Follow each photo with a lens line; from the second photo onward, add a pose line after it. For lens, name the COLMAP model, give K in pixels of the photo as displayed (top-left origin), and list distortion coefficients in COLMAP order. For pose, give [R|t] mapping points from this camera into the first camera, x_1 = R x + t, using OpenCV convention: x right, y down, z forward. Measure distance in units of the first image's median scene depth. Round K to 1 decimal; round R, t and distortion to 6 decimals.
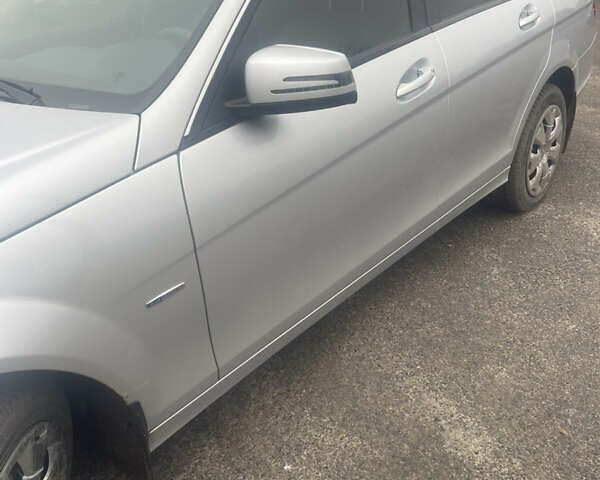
lens RADIAL K [[620.9, 0, 297.9], [0, 620.9, 253.0], [0, 0, 1]] dist [0.033979, -0.032457]
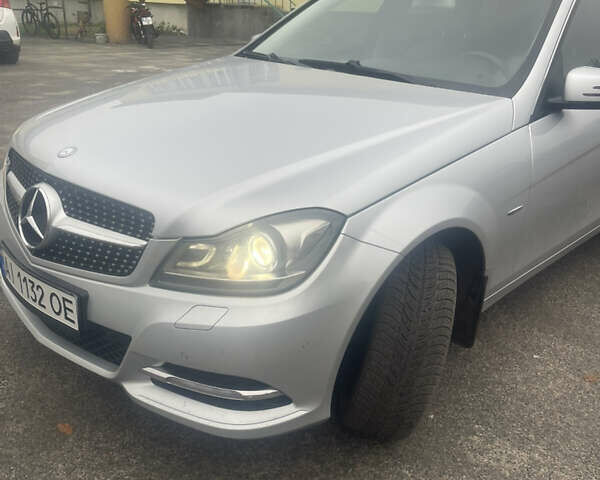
lens RADIAL K [[620.9, 0, 297.9], [0, 620.9, 253.0], [0, 0, 1]] dist [0.033979, -0.032457]
pose [[0.992733, 0.114471, -0.037120, -0.509760], [-0.116670, 0.991119, -0.063801, 0.251387], [0.029487, 0.067668, 0.997272, -0.442817]]
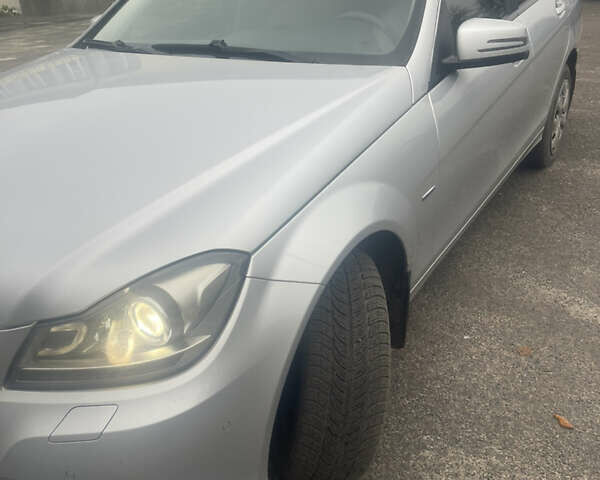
lens RADIAL K [[620.9, 0, 297.9], [0, 620.9, 253.0], [0, 0, 1]] dist [0.033979, -0.032457]
pose [[0.988875, -0.059047, 0.136529, -0.521054], [0.060708, 0.998123, -0.008028, 0.145073], [-0.135799, 0.016227, 0.990603, -0.266083]]
